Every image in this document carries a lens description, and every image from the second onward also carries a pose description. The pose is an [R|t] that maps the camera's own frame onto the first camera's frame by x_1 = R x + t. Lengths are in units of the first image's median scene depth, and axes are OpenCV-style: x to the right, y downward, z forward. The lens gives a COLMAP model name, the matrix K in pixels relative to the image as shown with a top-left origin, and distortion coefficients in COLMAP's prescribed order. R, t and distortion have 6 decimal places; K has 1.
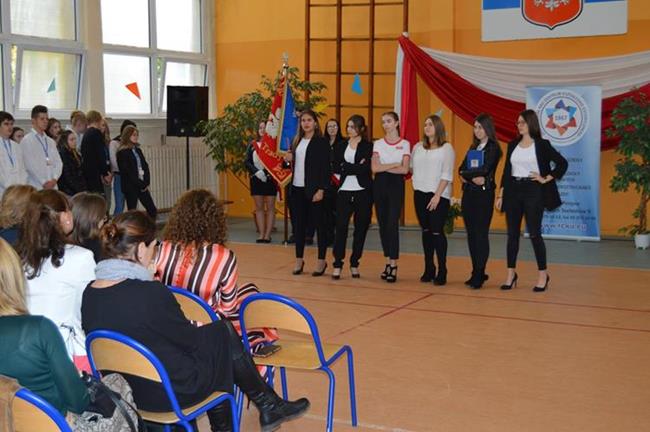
lens RADIAL K [[984.0, 0, 322.7], [0, 984.0, 210.0], [0, 0, 1]] dist [0.023714, 0.000000]
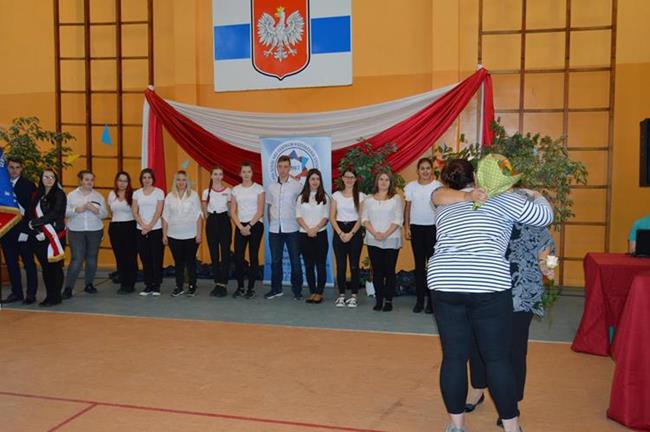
lens RADIAL K [[647.6, 0, 324.6], [0, 647.6, 212.5], [0, 0, 1]] dist [0.026056, 0.000000]
pose [[0.974827, -0.012910, 0.222590, 0.109425], [0.019699, 0.999405, -0.028306, -0.024676], [-0.222092, 0.031979, 0.974501, 0.302533]]
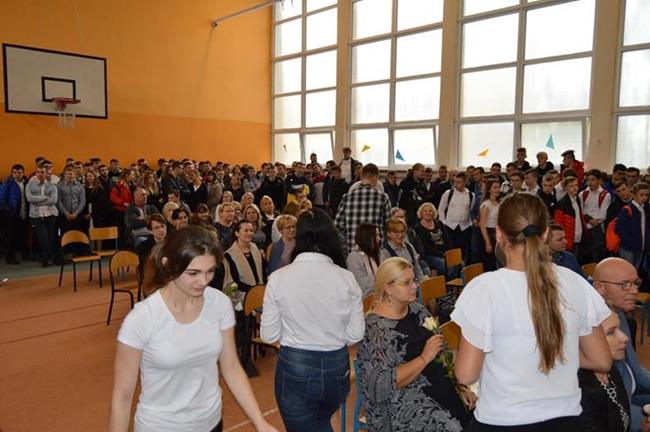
lens RADIAL K [[540.8, 0, 303.4], [0, 540.8, 223.9], [0, 0, 1]] dist [-0.038464, 0.043170]
pose [[-0.315889, 0.089164, -0.944597, 0.611332], [-0.103735, 0.986360, 0.127797, -0.099151], [0.943108, 0.138358, -0.302331, 1.090298]]
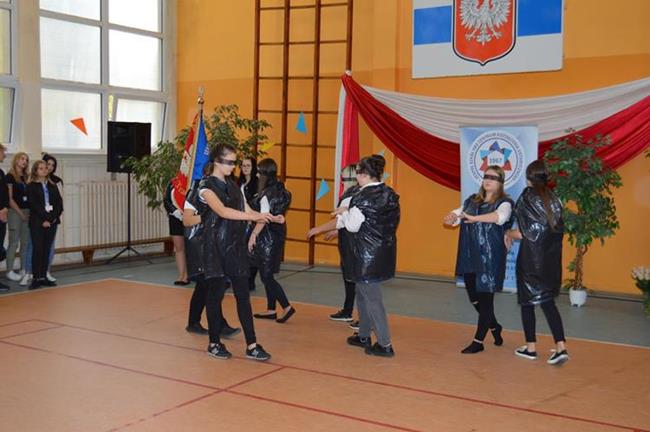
lens RADIAL K [[815.6, 0, 327.2], [0, 815.6, 208.3], [0, 0, 1]] dist [-0.009093, 0.000000]
pose [[0.997712, 0.022902, -0.063608, 0.118978], [-0.025054, 0.999133, -0.033251, -0.016909], [0.062791, 0.034769, 0.997421, 0.199066]]
